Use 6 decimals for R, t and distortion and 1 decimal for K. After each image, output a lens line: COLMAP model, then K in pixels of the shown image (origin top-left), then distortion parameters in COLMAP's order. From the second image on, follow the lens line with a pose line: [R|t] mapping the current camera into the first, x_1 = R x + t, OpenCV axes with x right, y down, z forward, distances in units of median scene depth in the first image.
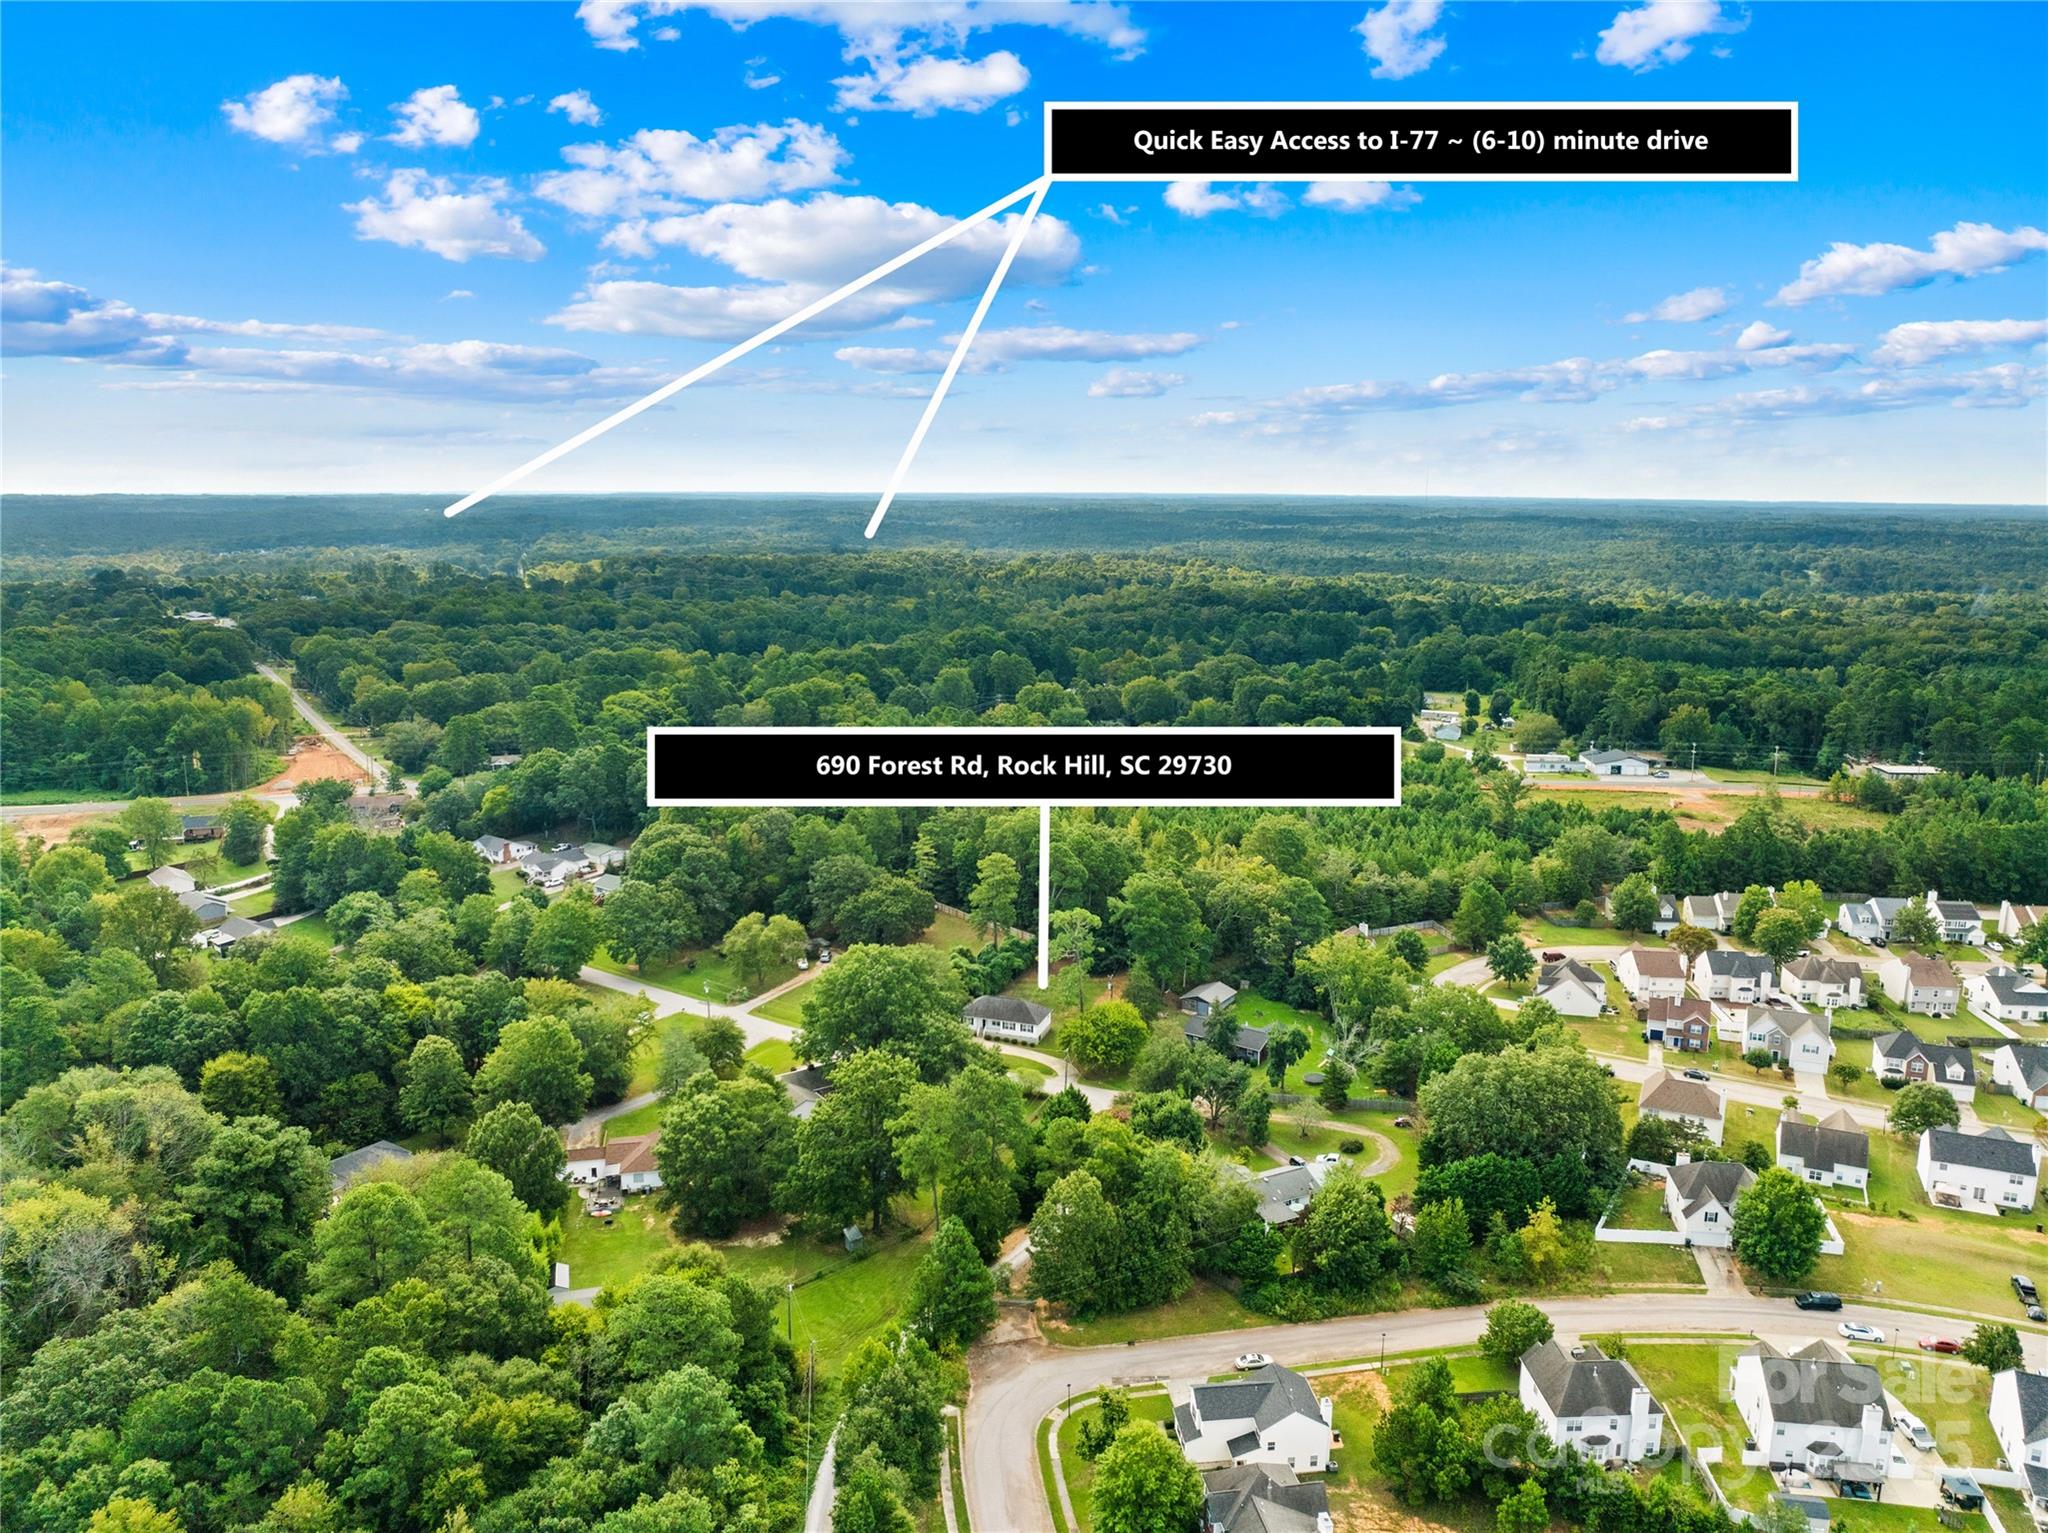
lens RADIAL K [[1471.1, 0, 1024.0], [0, 1471.1, 766.5], [0, 0, 1]] dist [-0.045708, 0.004591]
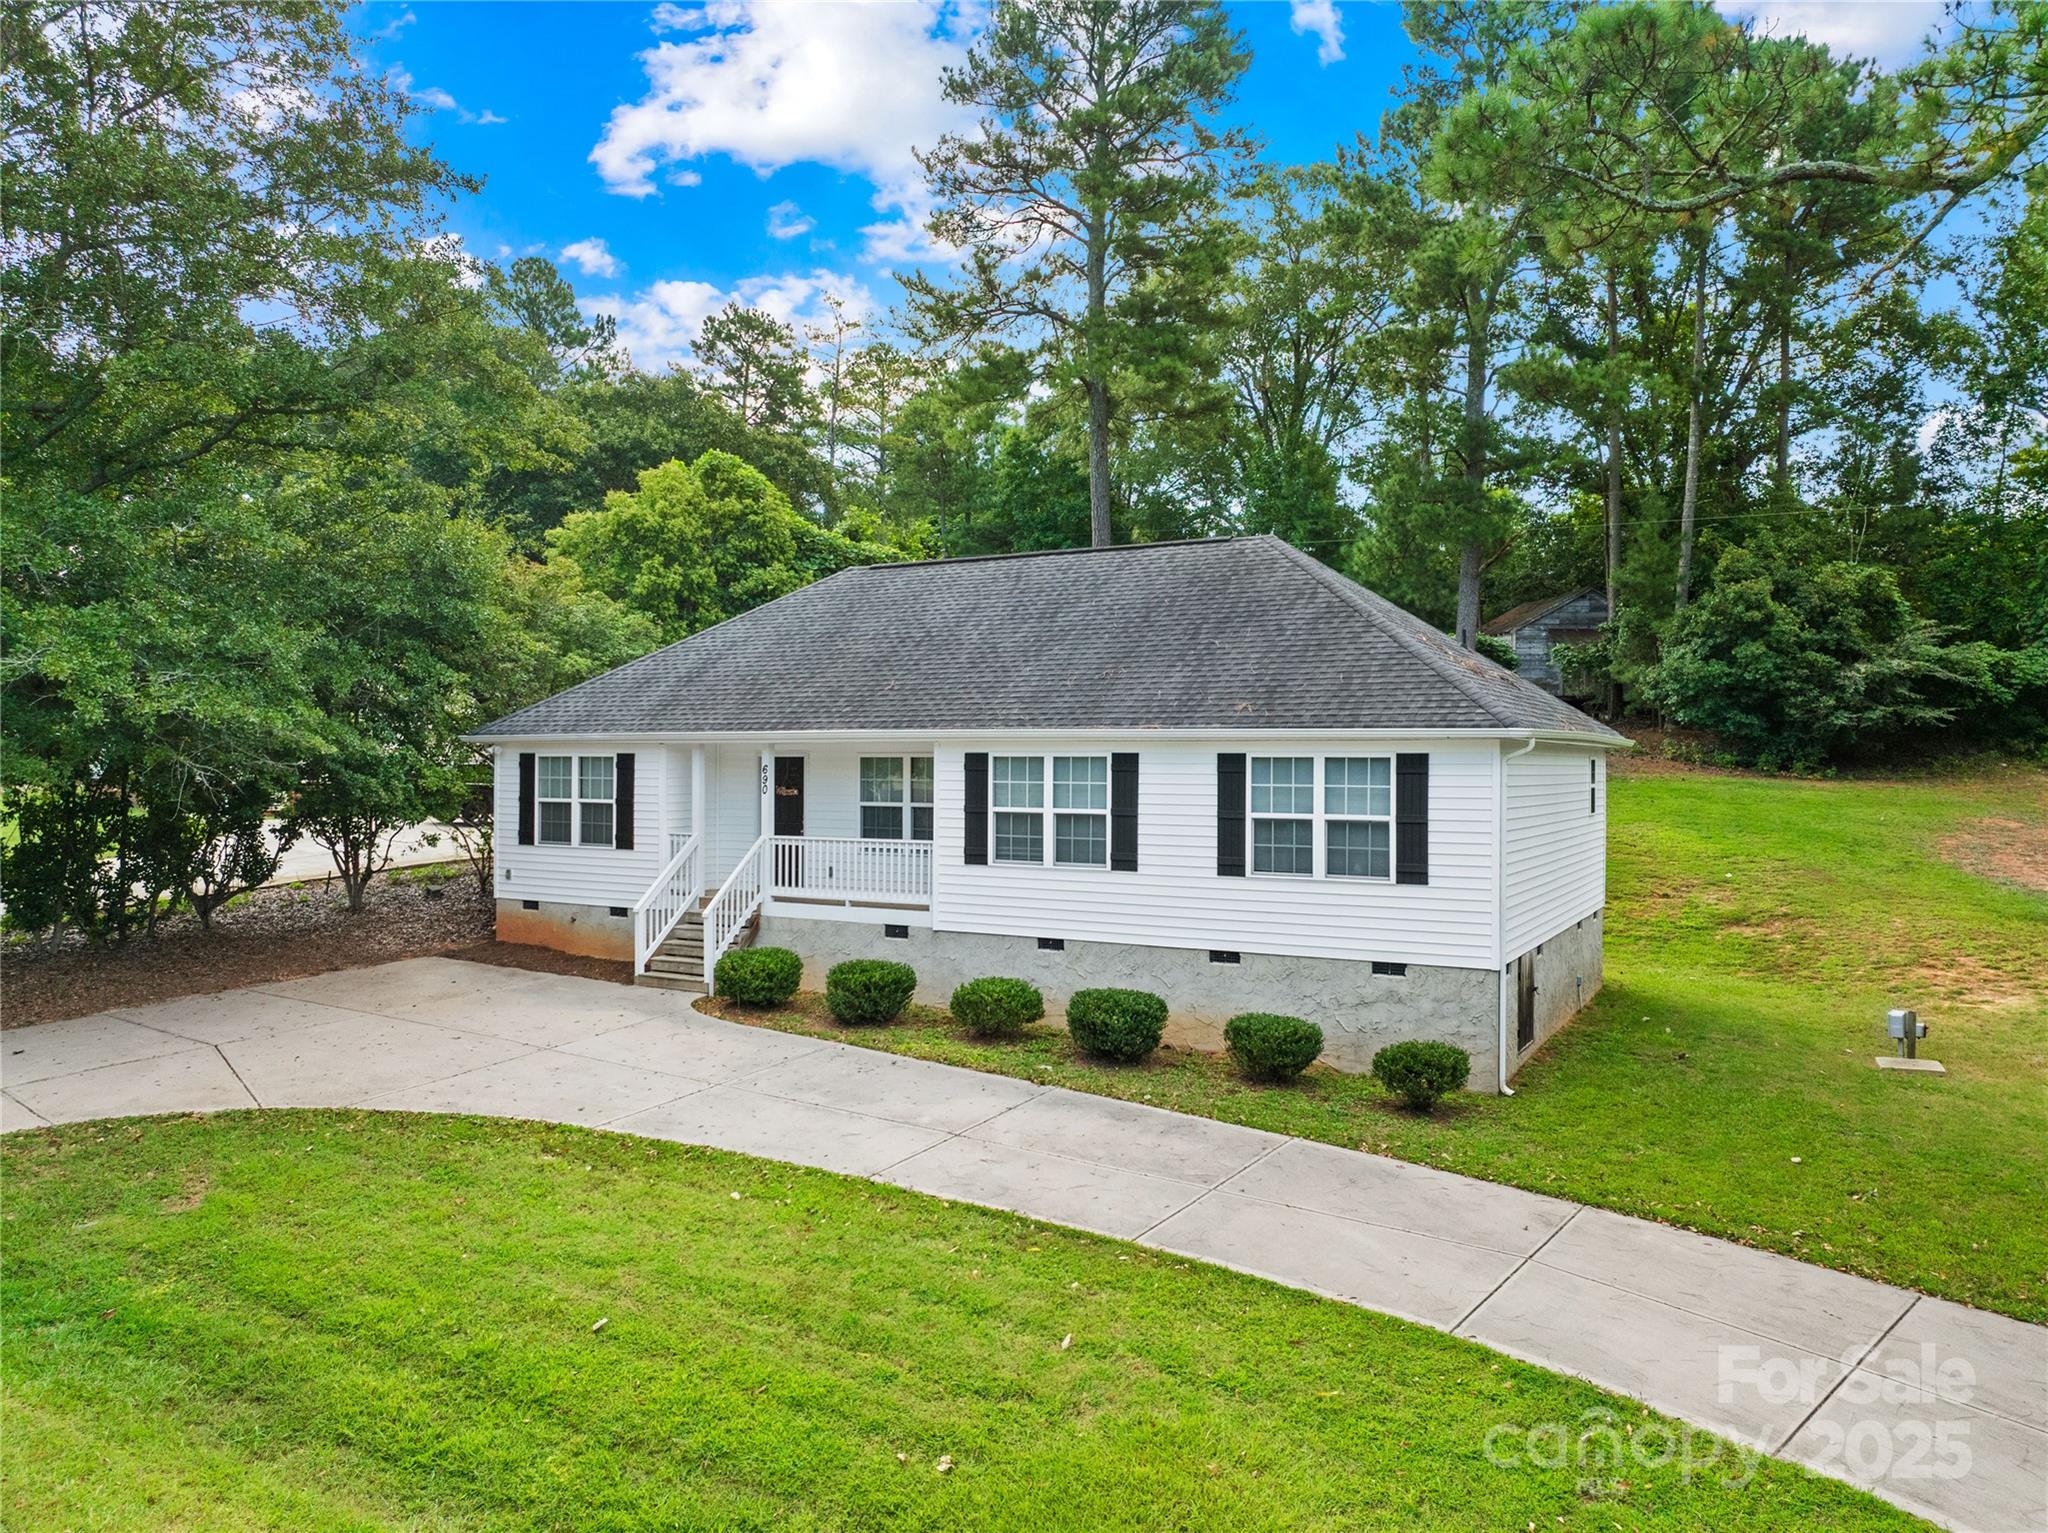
lens RADIAL K [[1471.1, 0, 1024.0], [0, 1471.1, 766.5], [0, 0, 1]] dist [-0.045708, 0.004591]
pose [[0.999218, -0.017474, -0.035481, -0.008703], [0.011346, 0.986045, -0.166093, 0.186465], [0.037888, 0.165560, 0.985472, 0.932991]]
